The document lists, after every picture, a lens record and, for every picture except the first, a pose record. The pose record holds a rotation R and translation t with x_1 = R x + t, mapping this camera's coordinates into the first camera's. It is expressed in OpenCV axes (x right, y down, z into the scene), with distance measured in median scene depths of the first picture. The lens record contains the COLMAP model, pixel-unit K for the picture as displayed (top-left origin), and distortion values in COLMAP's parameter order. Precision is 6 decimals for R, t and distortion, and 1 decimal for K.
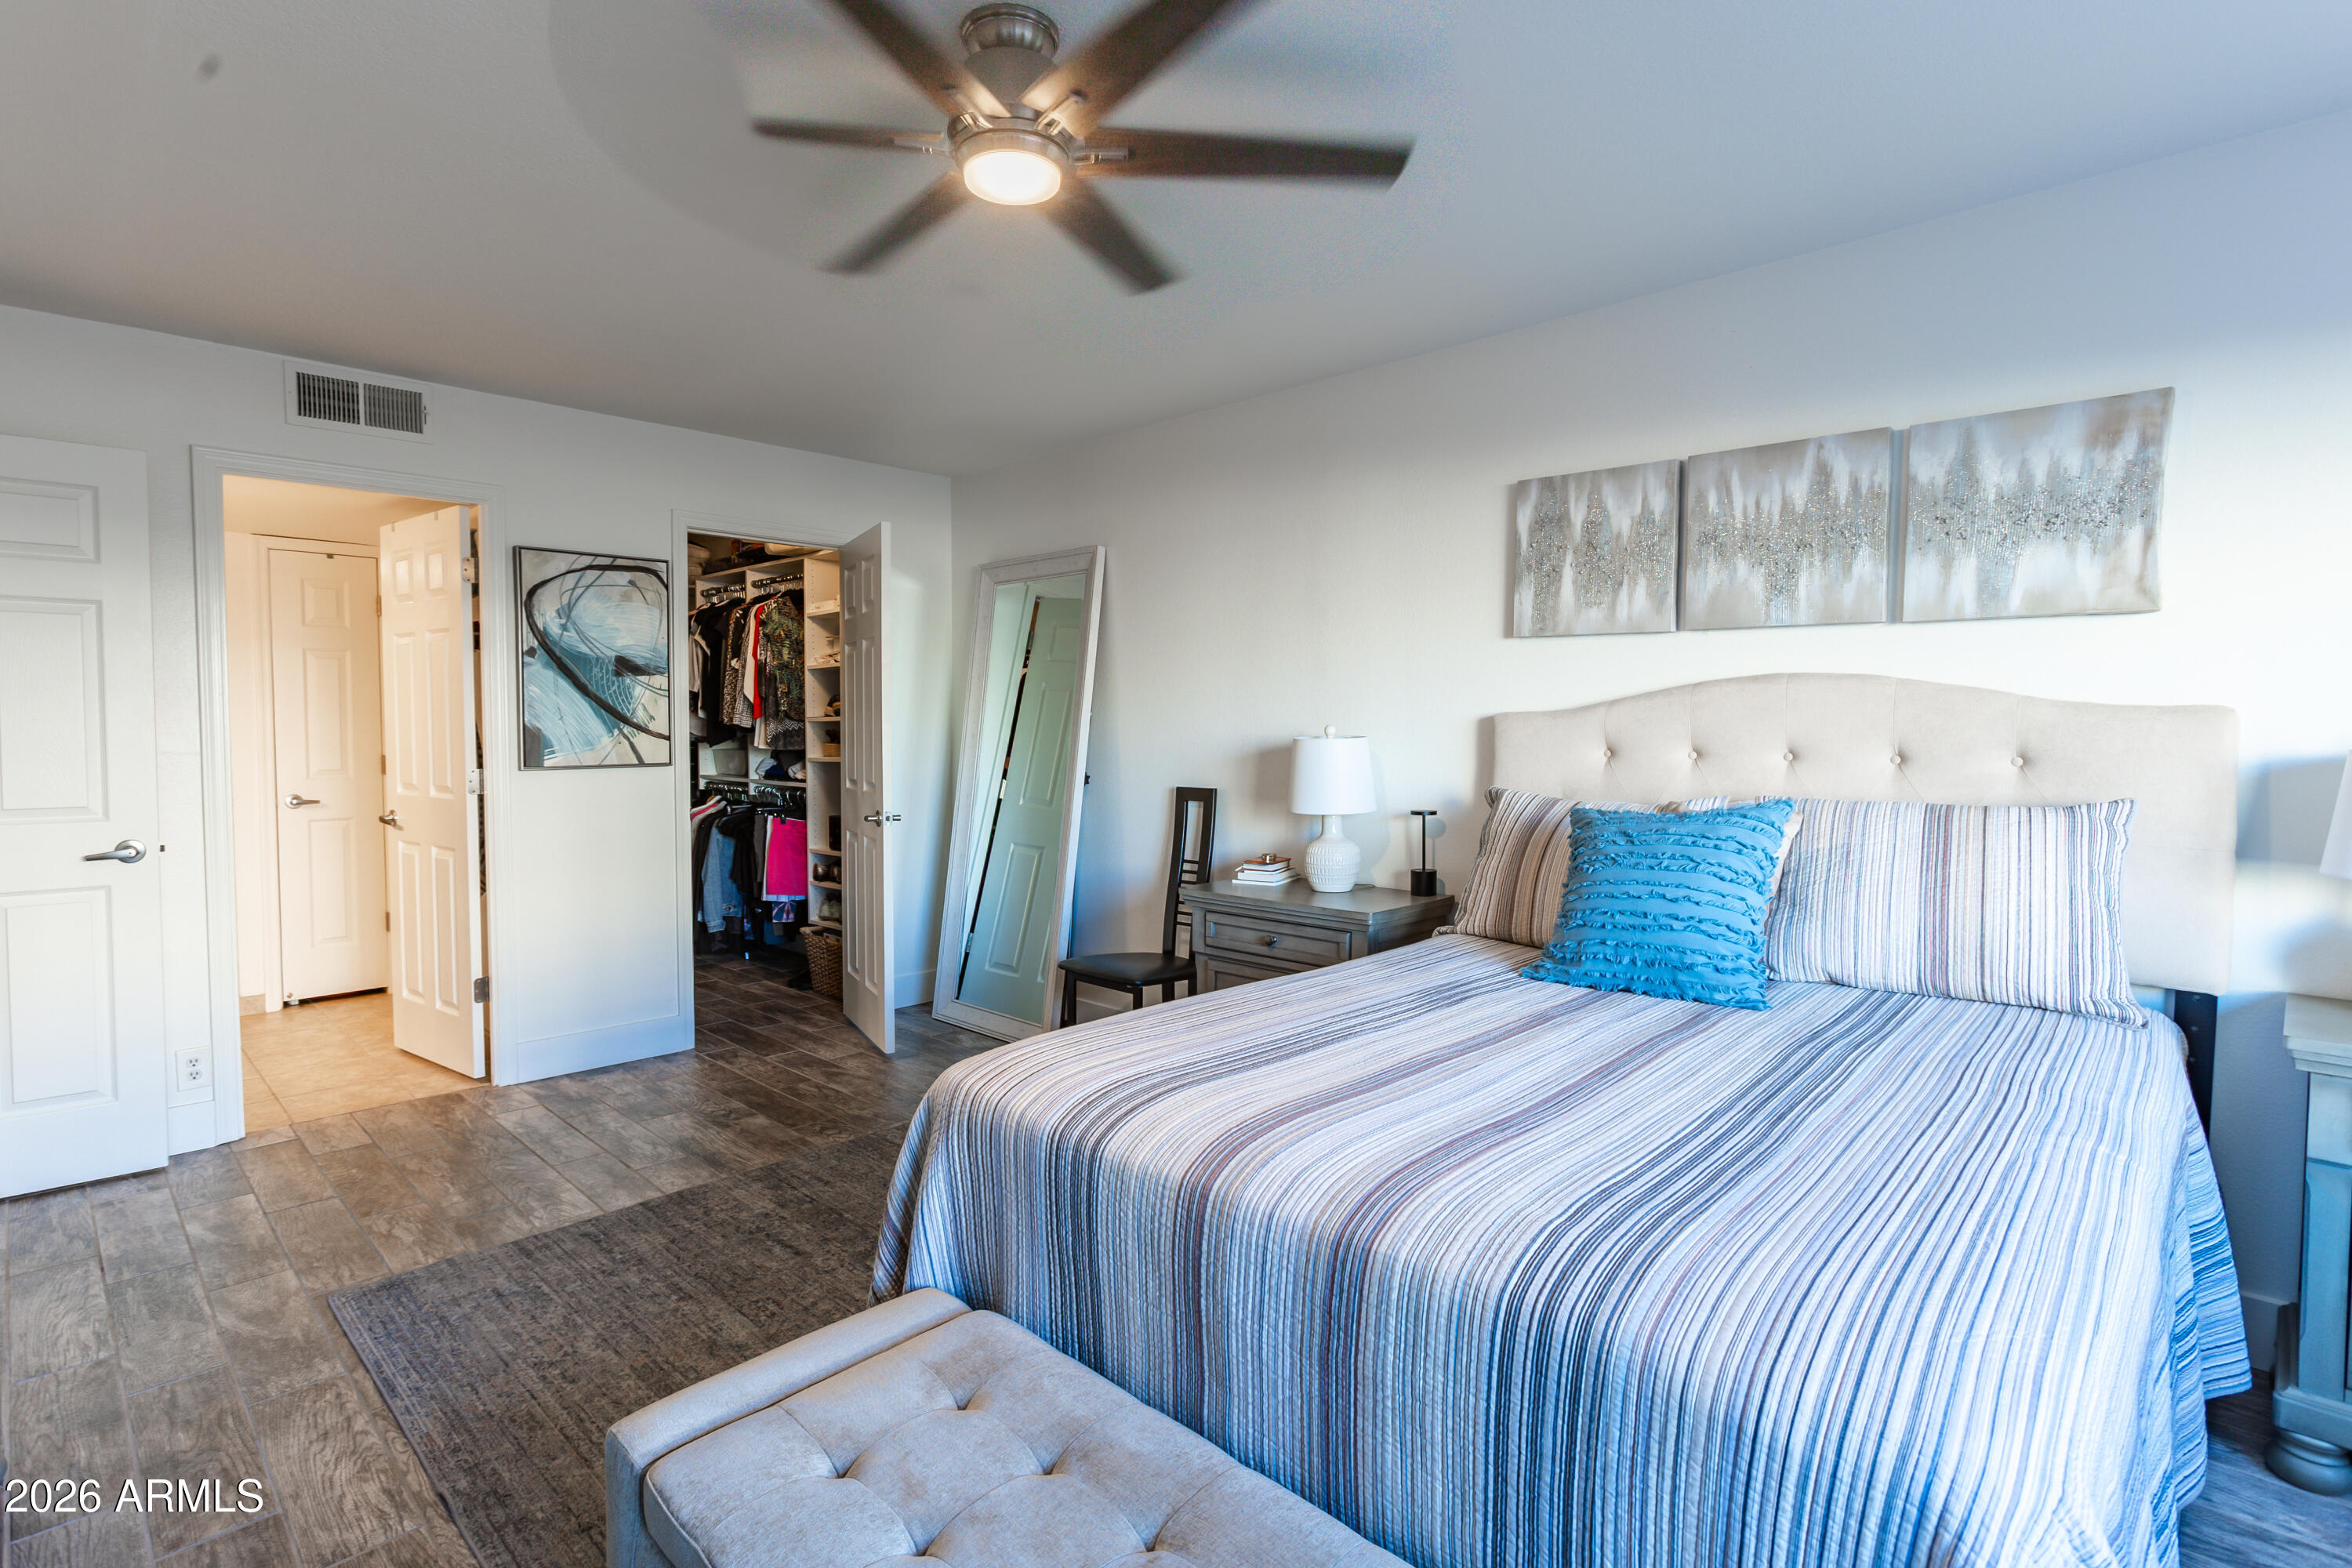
lens RADIAL K [[1111.0, 0, 1155.3], [0, 1111.0, 772.4], [0, 0, 1]] dist [-0.007695, 0.000125]
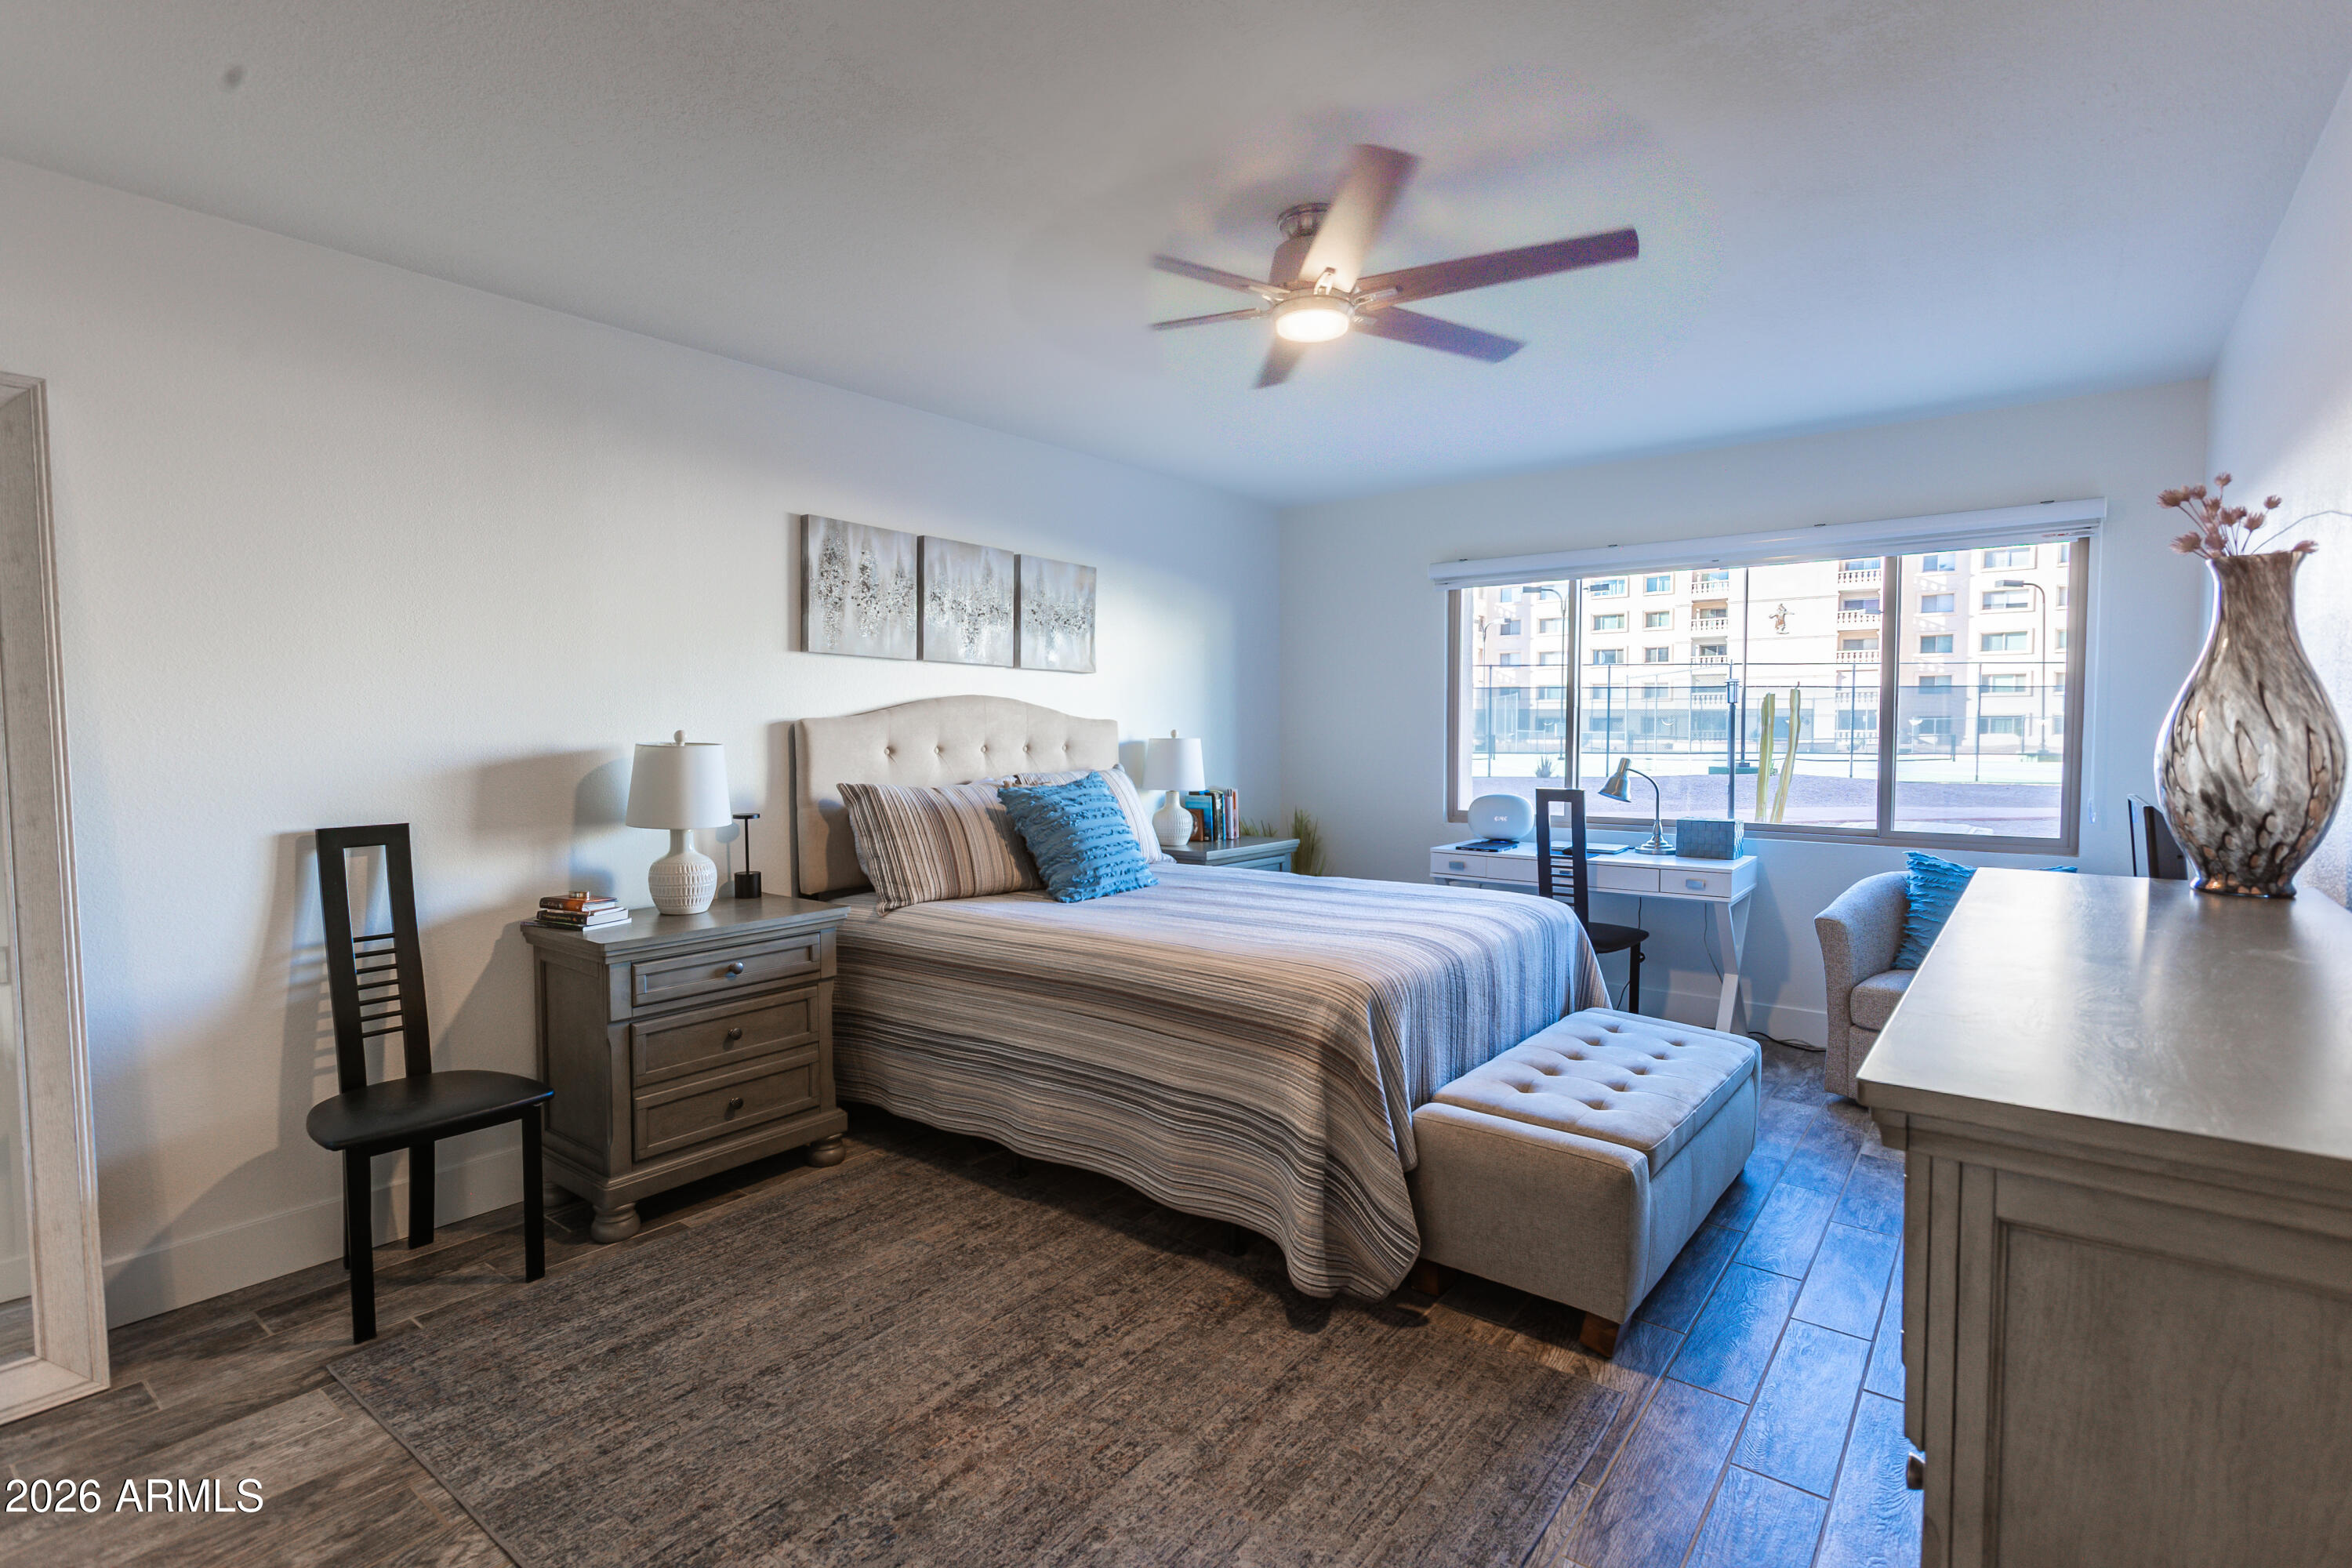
lens RADIAL K [[1111.0, 0, 1155.3], [0, 1111.0, 772.4], [0, 0, 1]] dist [-0.007695, 0.000125]
pose [[-0.085250, -0.046096, 0.995293, -0.796863], [0.040677, 0.997935, 0.049702, -0.038352], [-0.995529, 0.044723, -0.083199, 0.710627]]
